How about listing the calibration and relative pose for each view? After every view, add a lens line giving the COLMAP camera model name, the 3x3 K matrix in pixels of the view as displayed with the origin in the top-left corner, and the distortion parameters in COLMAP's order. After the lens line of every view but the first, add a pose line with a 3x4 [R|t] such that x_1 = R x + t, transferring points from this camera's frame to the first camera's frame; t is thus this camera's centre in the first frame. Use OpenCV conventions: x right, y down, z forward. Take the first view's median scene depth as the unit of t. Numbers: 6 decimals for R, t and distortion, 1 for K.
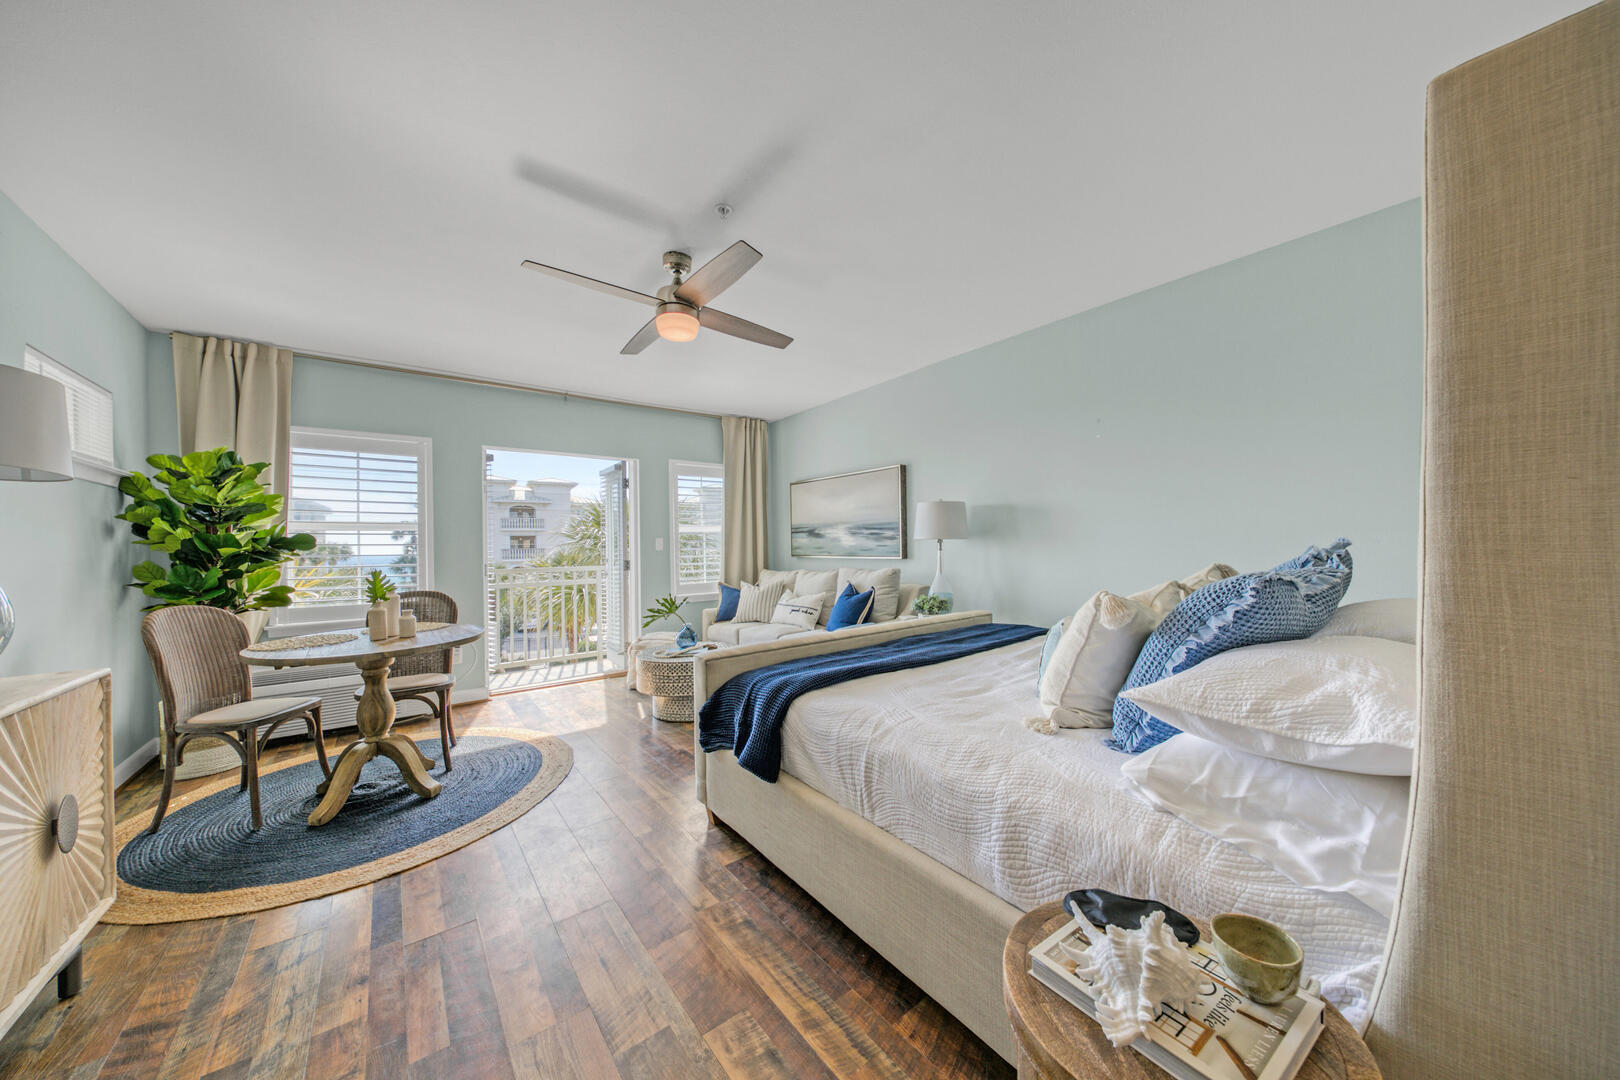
lens RADIAL K [[534.8, 0, 813.1], [0, 534.8, 539.5], [0, 0, 1]] dist [0.000213, -0.002633]
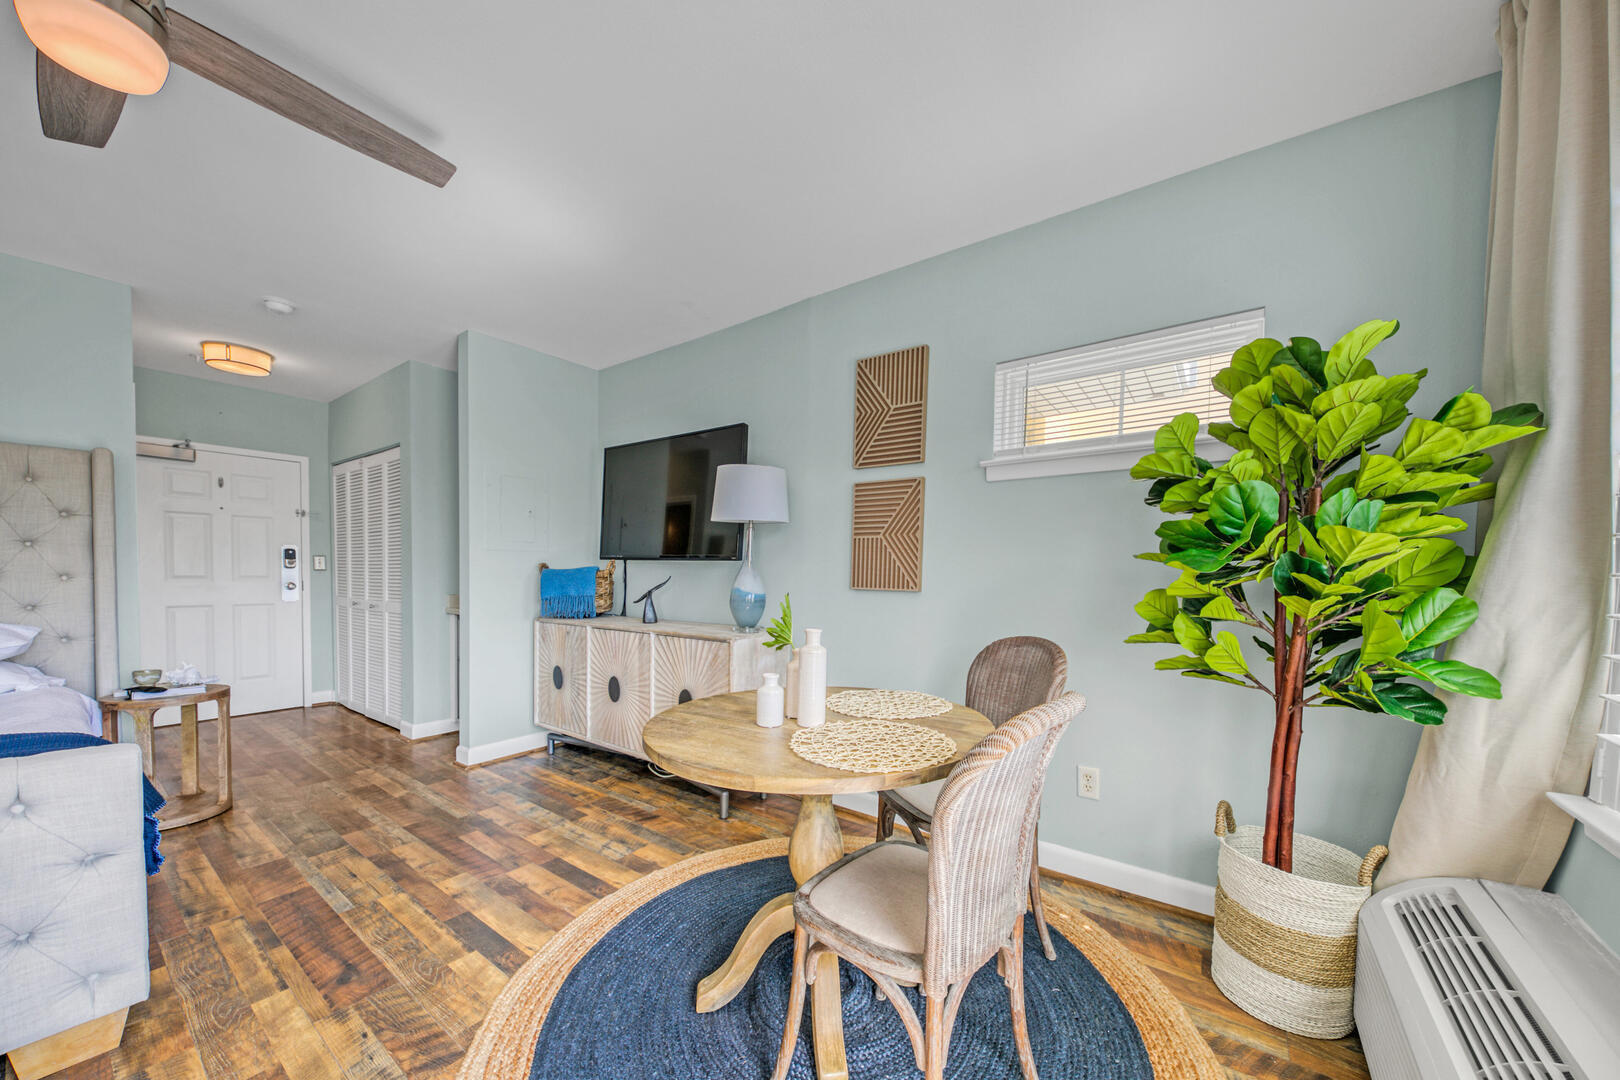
lens RADIAL K [[563.1, 0, 820.3], [0, 563.1, 591.4], [0, 0, 1]] dist [0.003707, -0.002965]
pose [[-0.958790, 0.017279, -0.283589, -0.336003], [0.009658, 0.999554, 0.028247, 0.018472], [0.283950, 0.024344, -0.958530, 0.799339]]
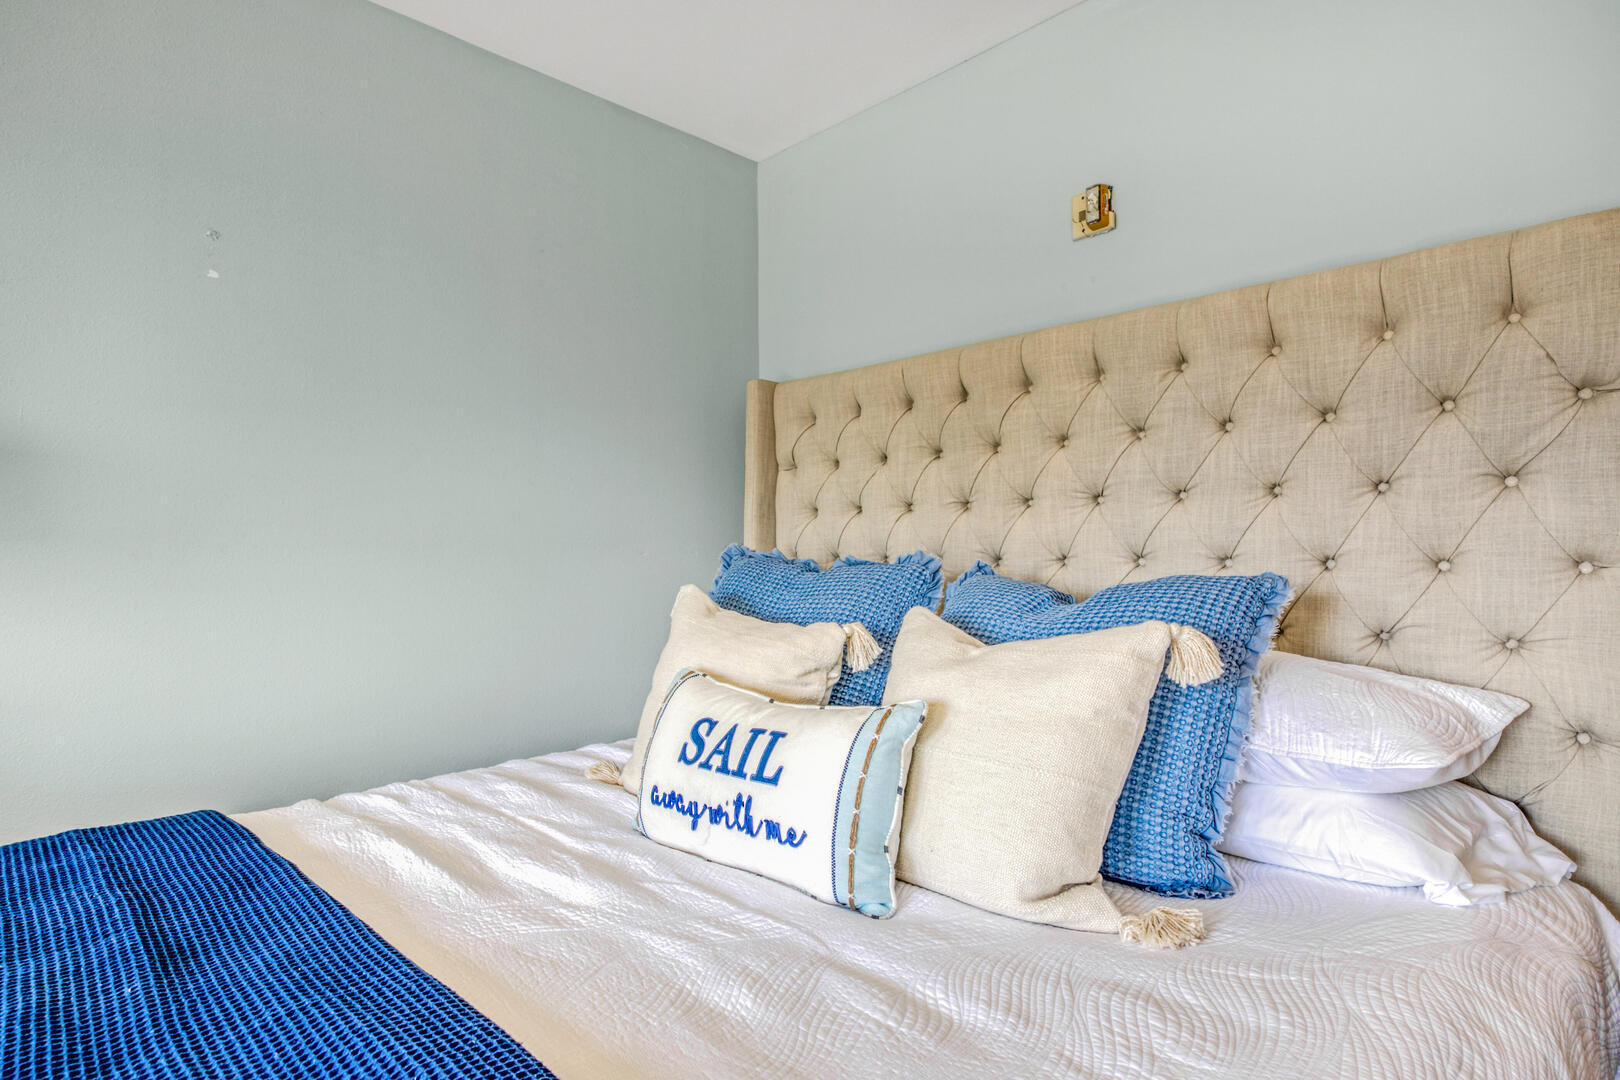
lens RADIAL K [[882.3, 0, 808.3], [0, 882.3, 553.1], [0, 0, 1]] dist [0.002835, 0.001665]
pose [[-0.123322, 0.017410, 0.992214, -0.085345], [0.007888, 0.999832, -0.016563, 0.011760], [-0.992335, 0.005784, -0.123438, 0.412295]]
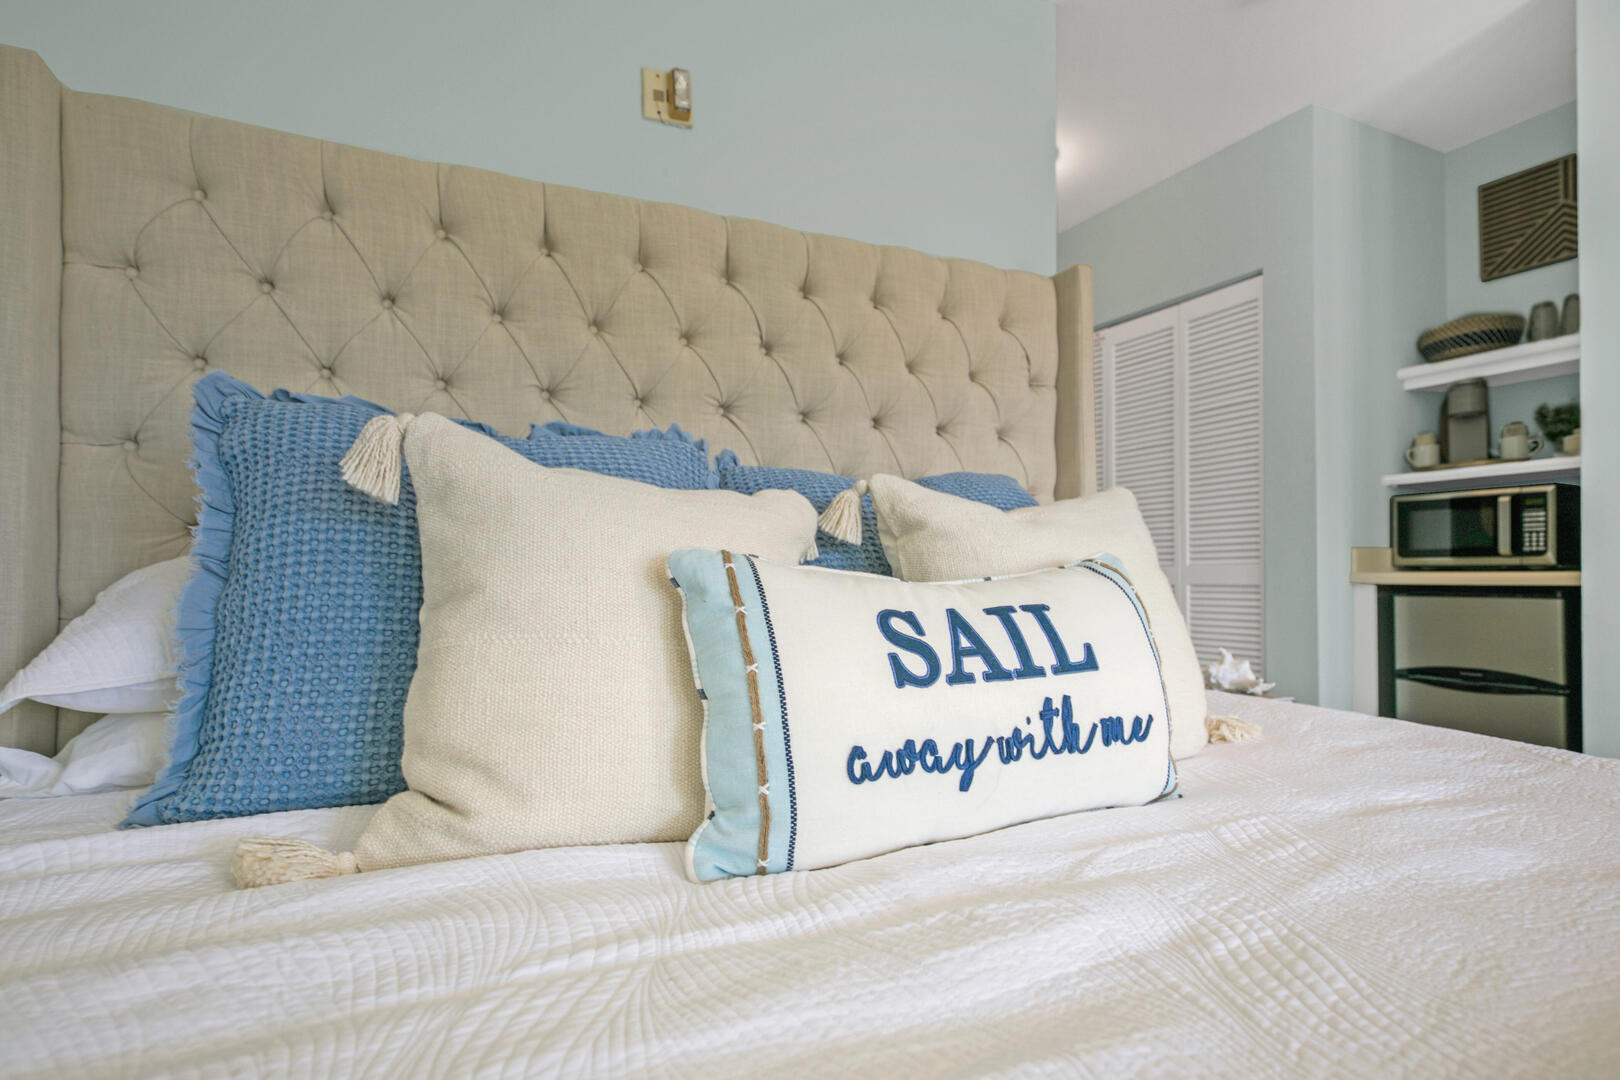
lens RADIAL K [[836.1, 0, 807.0], [0, 836.1, 562.7], [0, 0, 1]] dist [0.009679, -0.003260]
pose [[-0.977434, 0.027076, 0.209499, 0.195037], [0.022719, 0.999473, -0.023178, 0.056202], [-0.210016, -0.017895, -0.977534, 0.571302]]
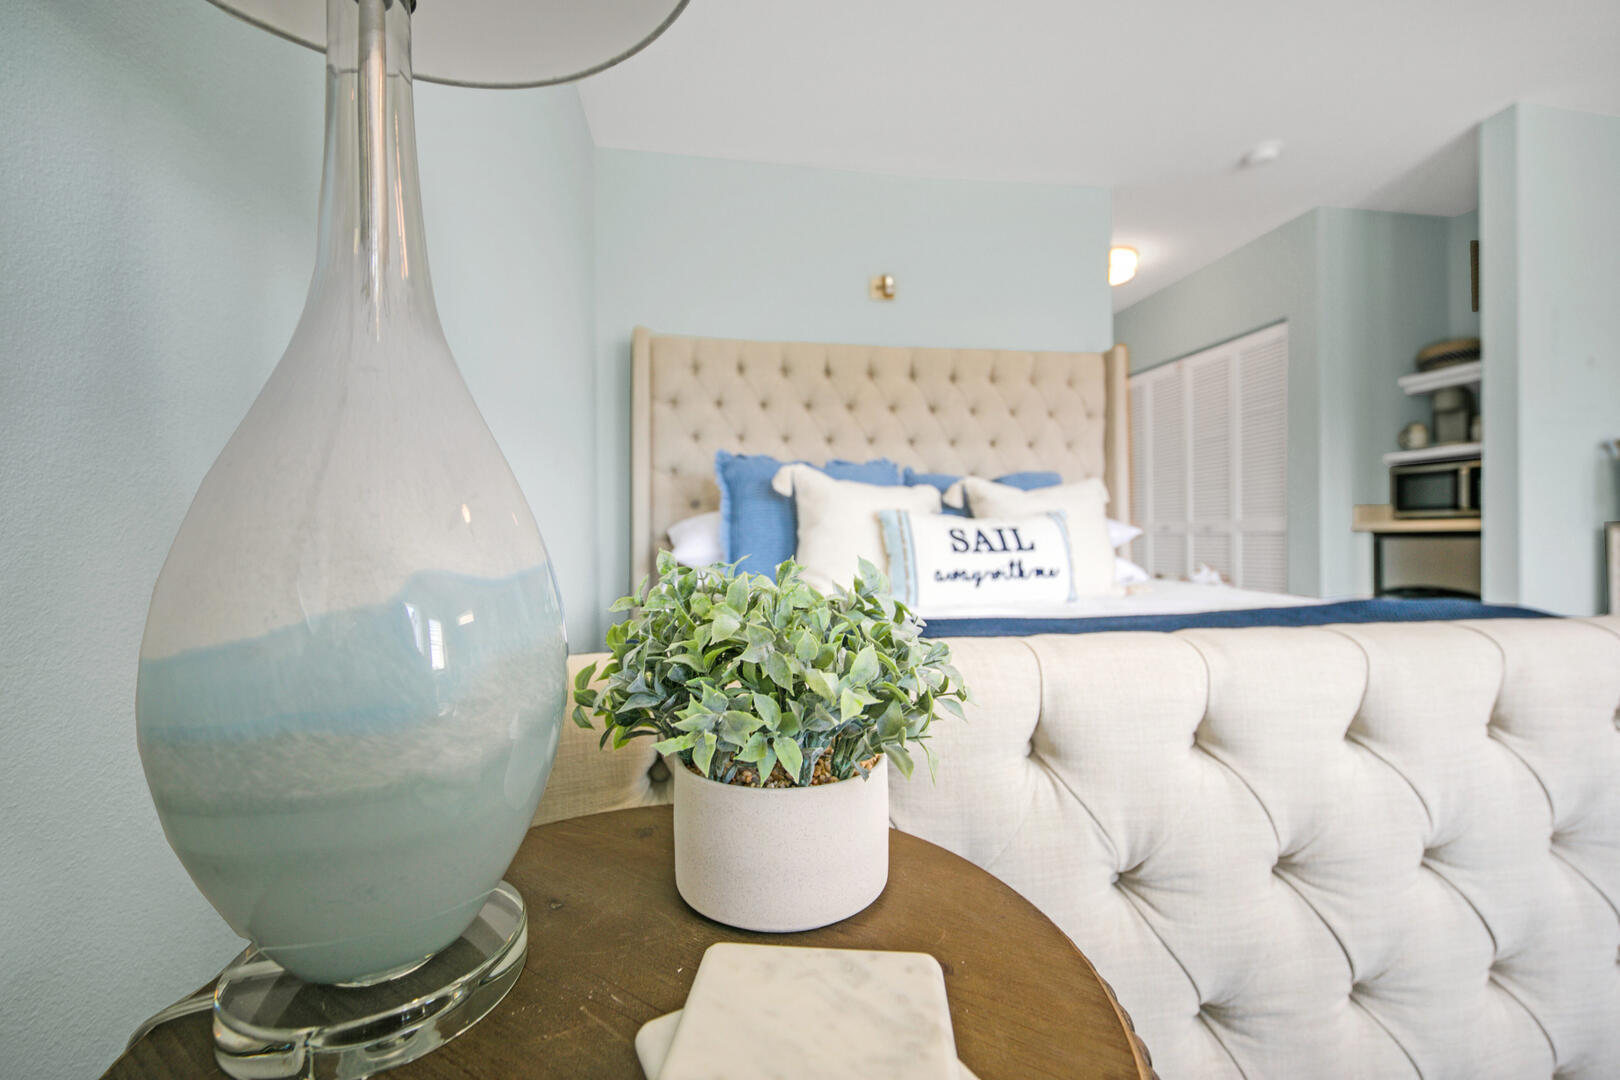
lens RADIAL K [[662.4, 0, 801.2], [0, 662.4, 534.7], [0, 0, 1]] dist [0.000016, -0.000593]
pose [[-0.870992, 0.028572, 0.490465, 0.104996], [0.021699, 0.999571, -0.019697, 0.071021], [-0.490817, -0.006513, -0.871238, 0.778515]]
